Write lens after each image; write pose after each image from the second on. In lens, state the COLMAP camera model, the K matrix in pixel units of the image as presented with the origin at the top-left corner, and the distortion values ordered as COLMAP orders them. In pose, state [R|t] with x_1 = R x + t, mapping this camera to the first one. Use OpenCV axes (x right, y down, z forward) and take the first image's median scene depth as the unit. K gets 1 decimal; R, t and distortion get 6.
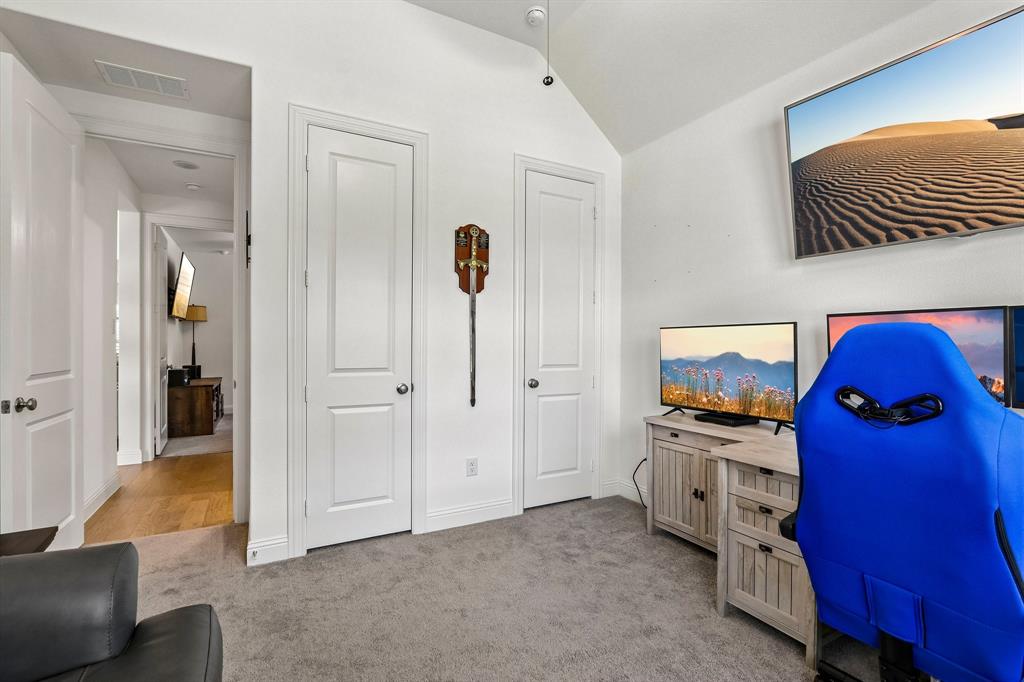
lens RADIAL K [[471.1, 0, 508.5], [0, 471.1, 343.1], [0, 0, 1]] dist [-0.019535, 0.003722]
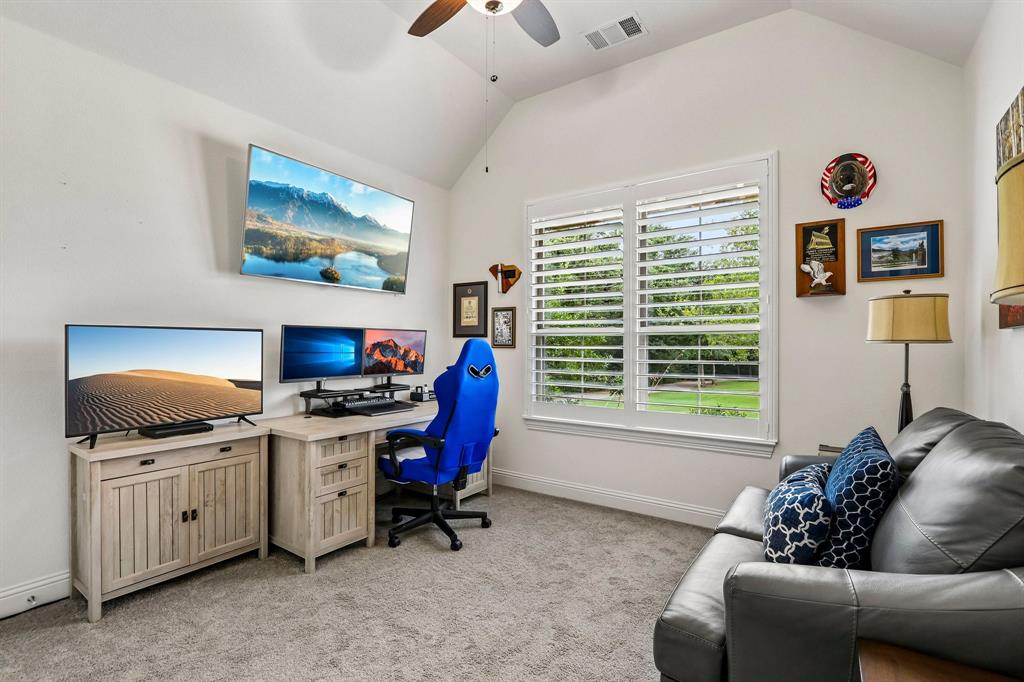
lens RADIAL K [[471.1, 0, 512.5], [0, 471.1, 348.8], [0, 0, 1]] dist [-0.019535, 0.003722]
pose [[-0.462613, 0.004088, 0.886551, -0.828125], [0.005127, 0.999985, -0.001936, 0.010439], [-0.886545, 0.003650, -0.462627, 1.063714]]
